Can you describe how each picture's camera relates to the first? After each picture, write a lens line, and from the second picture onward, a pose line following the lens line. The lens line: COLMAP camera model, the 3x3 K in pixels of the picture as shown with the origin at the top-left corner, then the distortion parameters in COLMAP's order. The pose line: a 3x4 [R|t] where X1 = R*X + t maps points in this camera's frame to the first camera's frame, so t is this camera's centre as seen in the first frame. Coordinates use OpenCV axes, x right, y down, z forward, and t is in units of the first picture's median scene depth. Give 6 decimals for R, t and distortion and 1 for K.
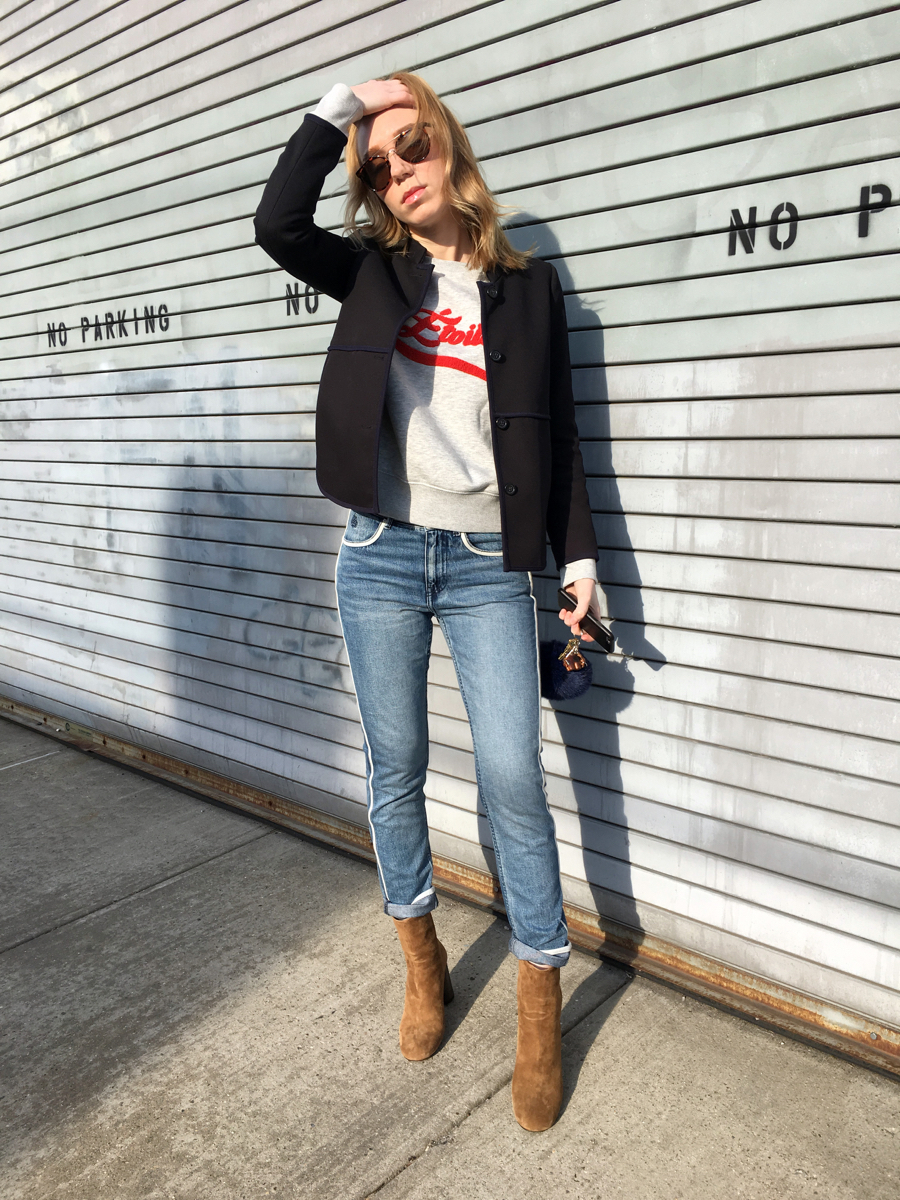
lens RADIAL K [[1018.0, 0, 446.7], [0, 1018.0, 600.7], [0, 0, 1]] dist [0.097597, -0.121525]
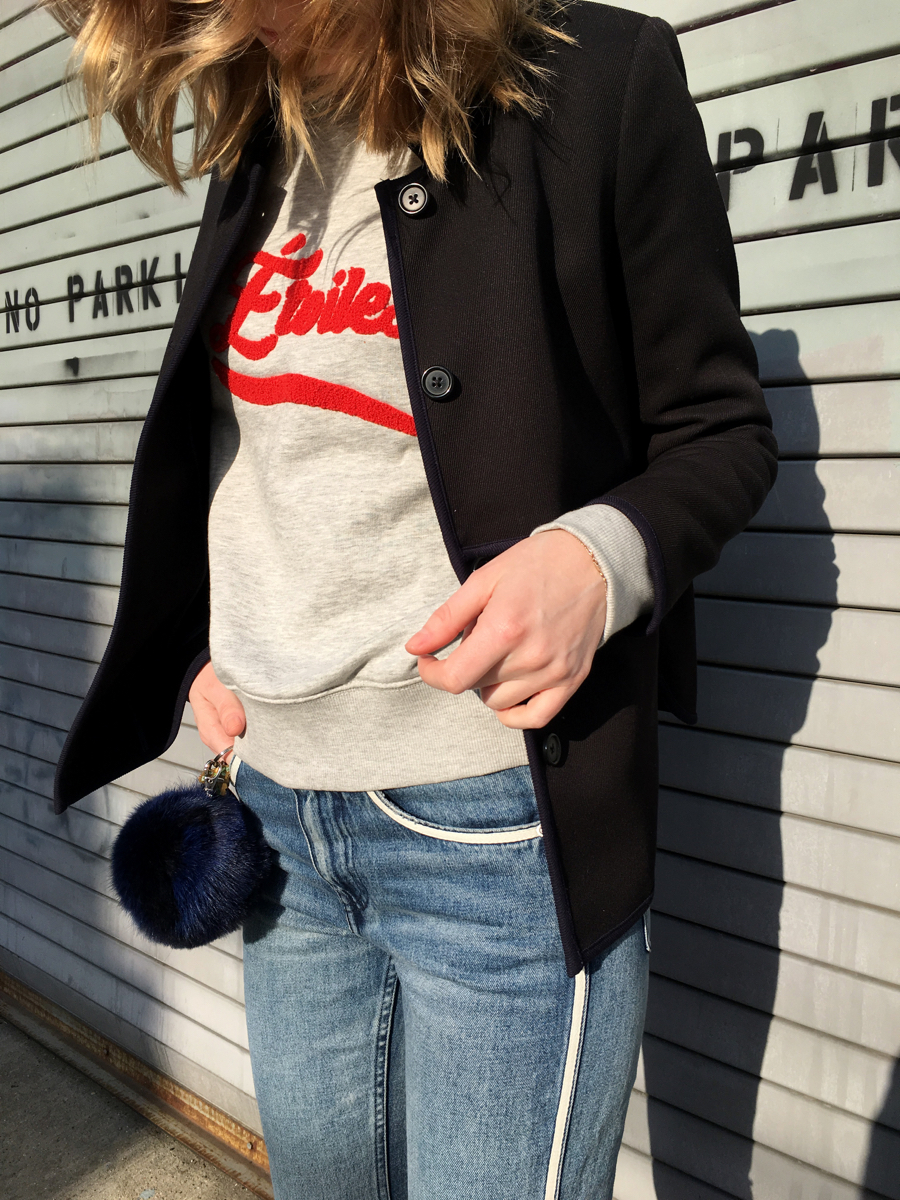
lens RADIAL K [[1025.5, 0, 446.6], [0, 1025.5, 600.1], [0, 0, 1]] dist [0.088598, -0.110956]
pose [[0.998817, 0.015641, 0.046051, 0.148135], [-0.013392, 0.998722, -0.048741, -0.059193], [-0.046754, 0.048066, 0.997749, 0.274097]]
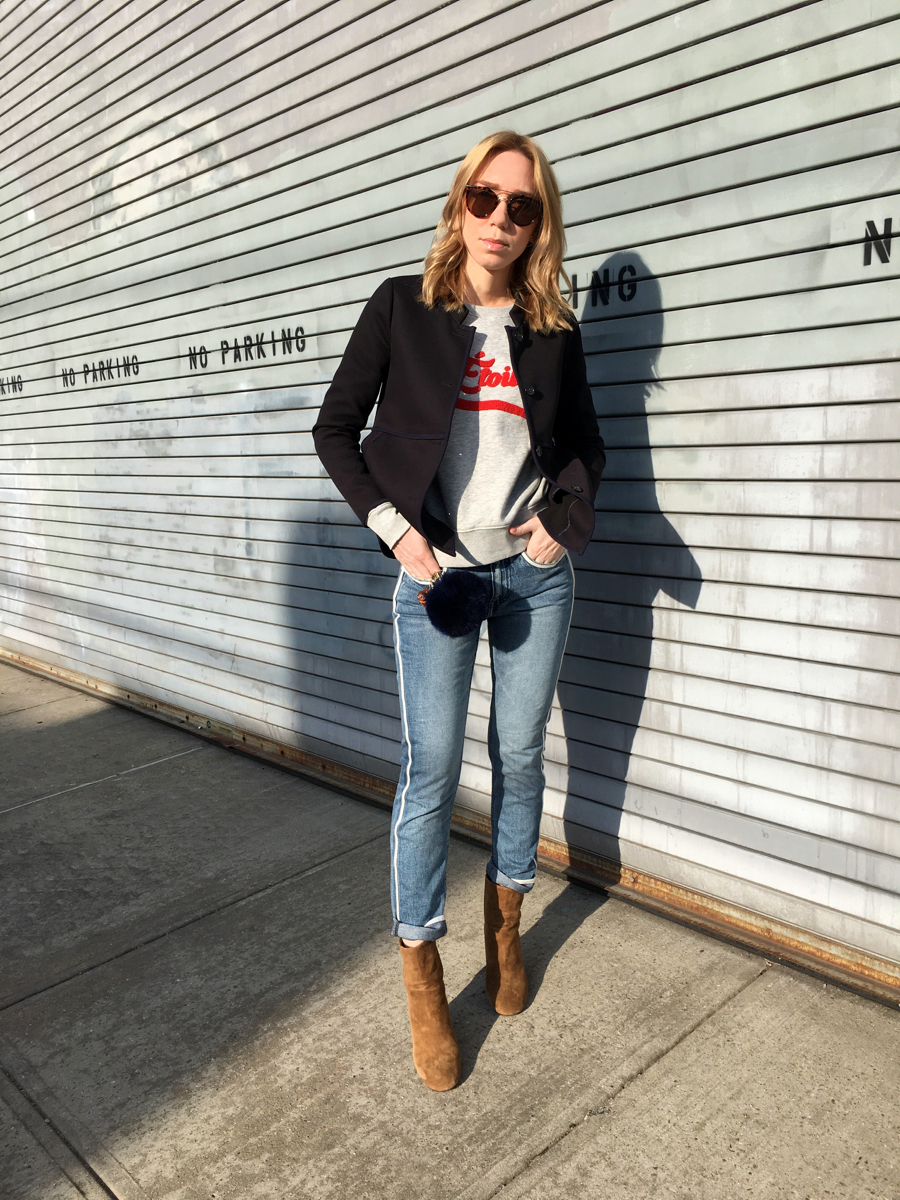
lens RADIAL K [[1015.0, 0, 450.3], [0, 1015.0, 600.4], [0, 0, 1]] dist [0.095205, -0.117065]
pose [[0.996112, -0.013819, -0.087004, -0.041674], [0.013840, 0.999904, -0.000355, -0.003217], [0.087000, -0.000851, 0.996208, -0.050114]]
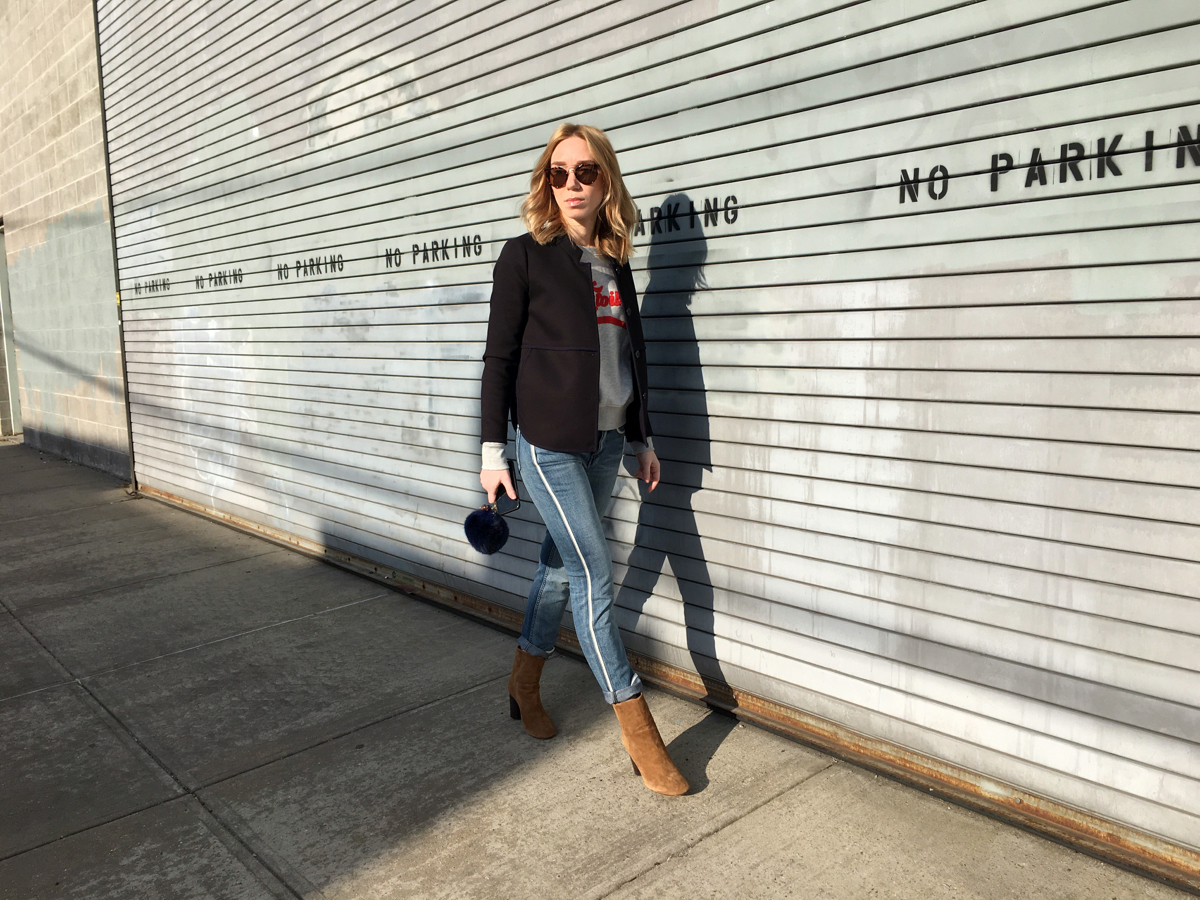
lens RADIAL K [[1006.2, 0, 601.0], [0, 1006.2, 452.4], [0, 0, 1]] dist [0.087051, -0.111816]
pose [[0.991819, 0.003013, -0.127619, 0.045422], [-0.007352, 0.999410, -0.033541, 0.026426], [0.127443, 0.034205, 0.991256, -0.263233]]
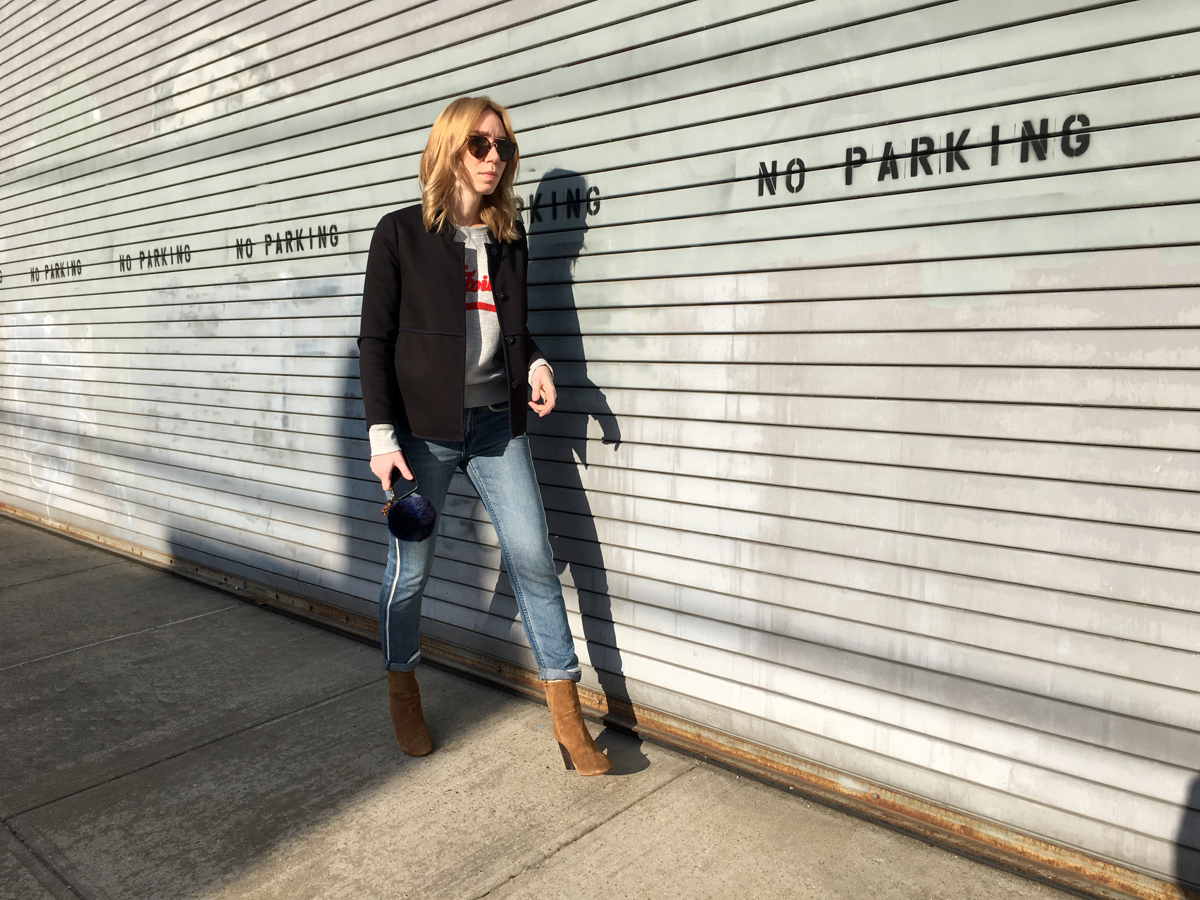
lens RADIAL K [[1013.3, 0, 591.2], [0, 1013.3, 449.5], [0, 0, 1]] dist [0.091583, -0.120659]
pose [[0.999820, 0.002458, -0.018799, 0.064458], [-0.003371, 0.998807, -0.048718, 0.042663], [0.018657, 0.048773, 0.998636, -0.229946]]
